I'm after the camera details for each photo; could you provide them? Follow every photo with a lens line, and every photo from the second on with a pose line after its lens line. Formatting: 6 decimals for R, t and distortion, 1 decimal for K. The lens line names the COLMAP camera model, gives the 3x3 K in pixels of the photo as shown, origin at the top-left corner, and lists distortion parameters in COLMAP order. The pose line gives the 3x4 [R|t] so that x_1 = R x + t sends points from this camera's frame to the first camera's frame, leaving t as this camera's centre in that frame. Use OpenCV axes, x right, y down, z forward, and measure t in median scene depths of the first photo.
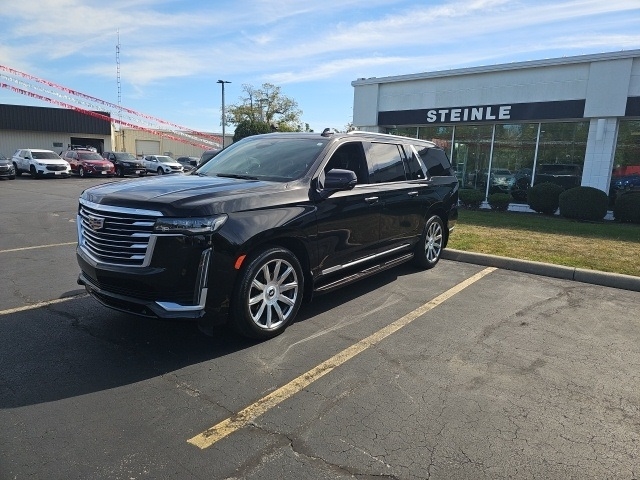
lens RADIAL K [[422.8, 0, 323.2], [0, 422.8, 239.6], [0, 0, 1]] dist [0.055362, -0.051049]
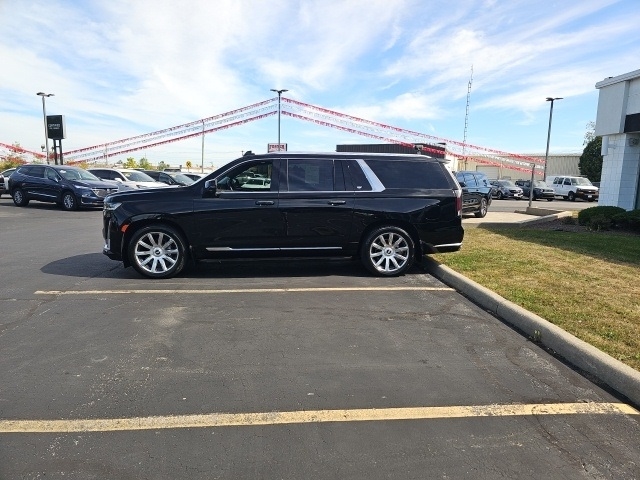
lens RADIAL K [[422.8, 0, 323.2], [0, 422.8, 239.6], [0, 0, 1]] dist [0.055362, -0.051049]
pose [[0.671309, 0.081724, -0.736658, 0.409989], [-0.124727, 0.992185, -0.003590, 0.000046], [0.730607, 0.094291, 0.676256, 0.087343]]
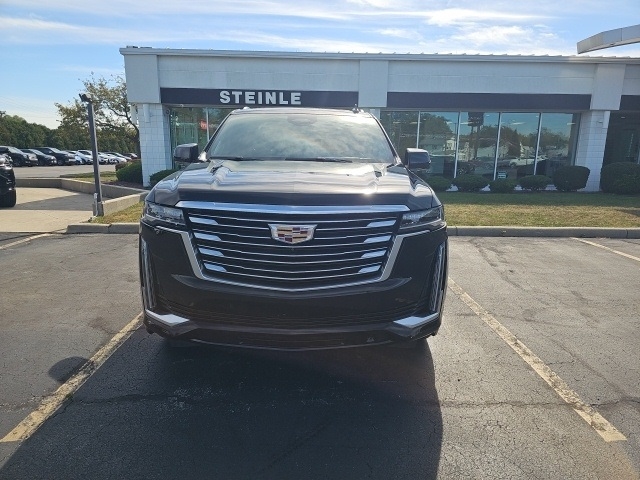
lens RADIAL K [[422.8, 0, 323.2], [0, 422.8, 239.6], [0, 0, 1]] dist [0.055362, -0.051049]
pose [[0.779616, -0.144137, 0.609445, -0.220964], [0.121844, 0.989468, 0.078149, -0.018570], [-0.614290, 0.013331, 0.788968, 0.108547]]
